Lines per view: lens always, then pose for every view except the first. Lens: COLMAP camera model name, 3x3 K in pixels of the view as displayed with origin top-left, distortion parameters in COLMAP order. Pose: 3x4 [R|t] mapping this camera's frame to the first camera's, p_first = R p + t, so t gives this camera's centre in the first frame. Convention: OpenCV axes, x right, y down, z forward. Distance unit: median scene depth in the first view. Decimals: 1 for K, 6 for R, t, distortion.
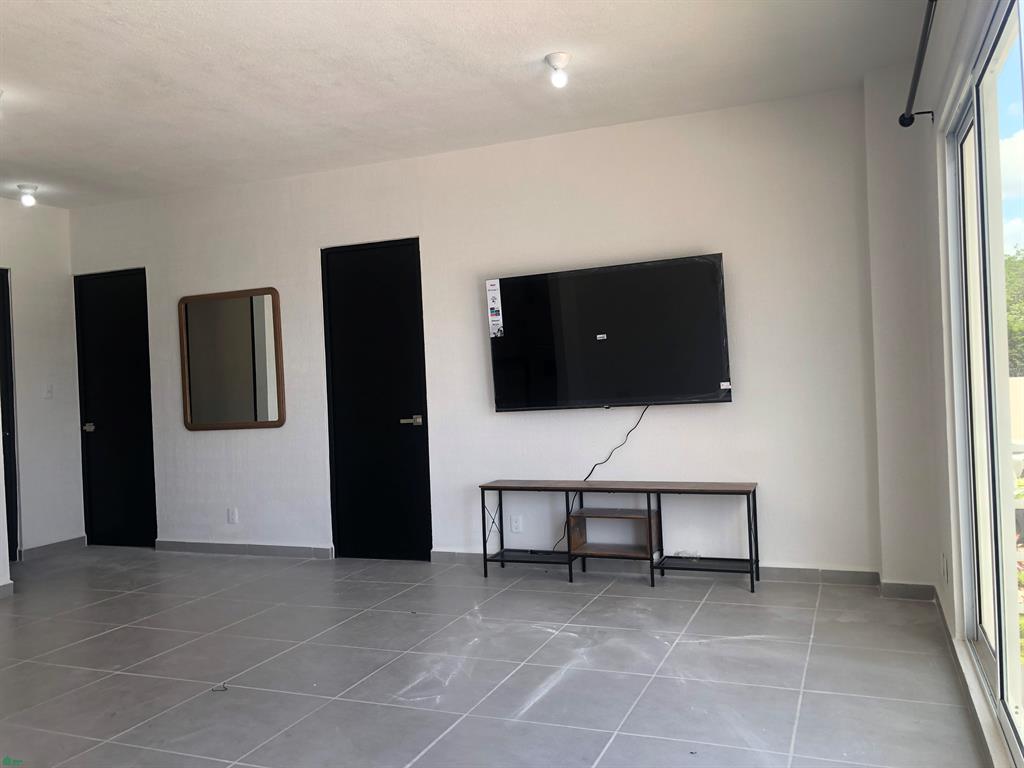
lens RADIAL K [[842.3, 0, 508.3], [0, 842.3, 370.4], [0, 0, 1]] dist [0.010206, -0.003053]
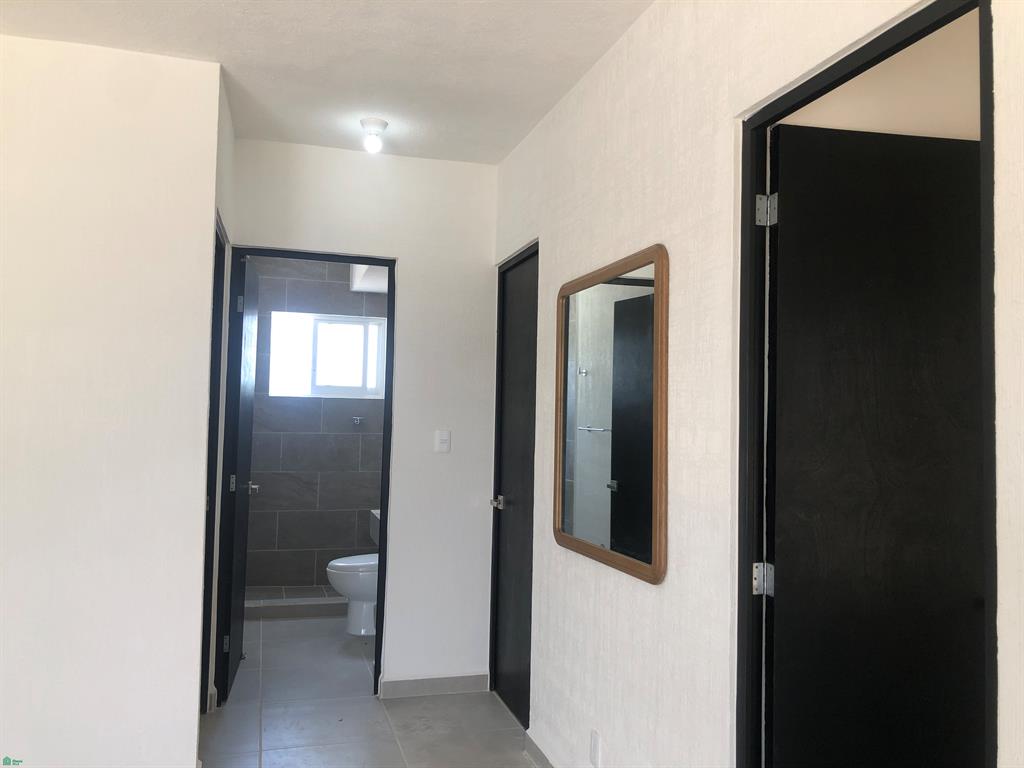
lens RADIAL K [[842.3, 0, 508.3], [0, 842.3, 370.4], [0, 0, 1]] dist [0.010206, -0.003053]
pose [[0.625899, 0.017614, -0.779705, -0.000861], [-0.038242, 0.999235, -0.008126, -0.028629], [0.778966, 0.034903, 0.626094, 0.649428]]
